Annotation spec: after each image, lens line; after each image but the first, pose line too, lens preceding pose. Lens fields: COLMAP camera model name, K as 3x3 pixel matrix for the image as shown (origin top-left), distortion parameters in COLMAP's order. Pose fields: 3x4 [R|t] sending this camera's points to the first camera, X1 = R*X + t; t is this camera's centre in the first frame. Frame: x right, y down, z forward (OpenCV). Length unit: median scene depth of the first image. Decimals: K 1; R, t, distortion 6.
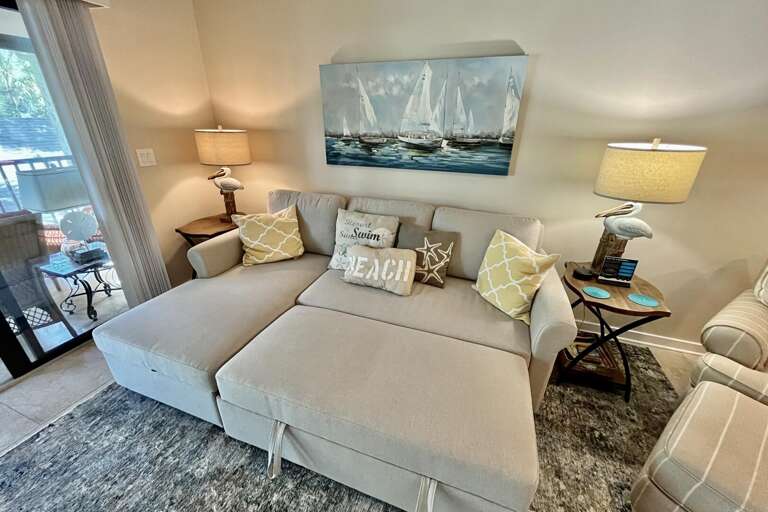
lens RADIAL K [[311.5, 0, 384.8], [0, 311.5, 254.7], [0, 0, 1]] dist [-0.001500, 0.000347]
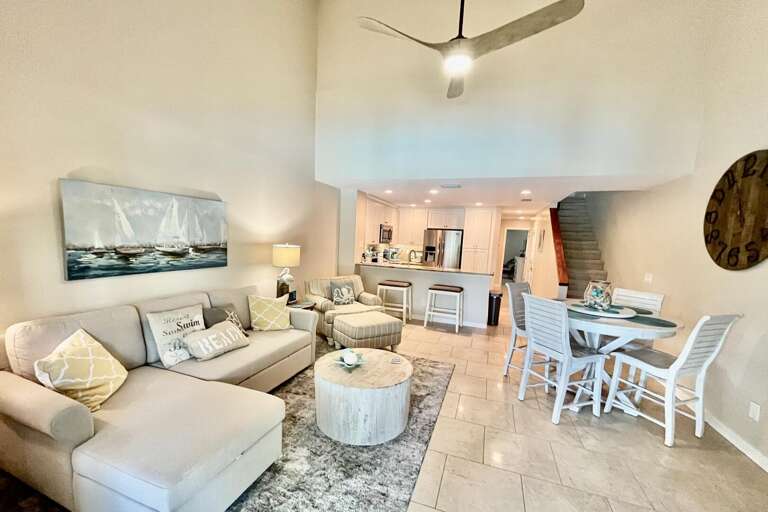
lens RADIAL K [[311.5, 0, 380.9], [0, 311.5, 252.7], [0, 0, 1]] dist [-0.001500, 0.000347]
pose [[0.000558, -0.057310, 0.998356, -1.161715], [0.367744, 0.928410, 0.053089, -0.104180], [-0.929927, 0.367110, 0.021593, 0.178233]]
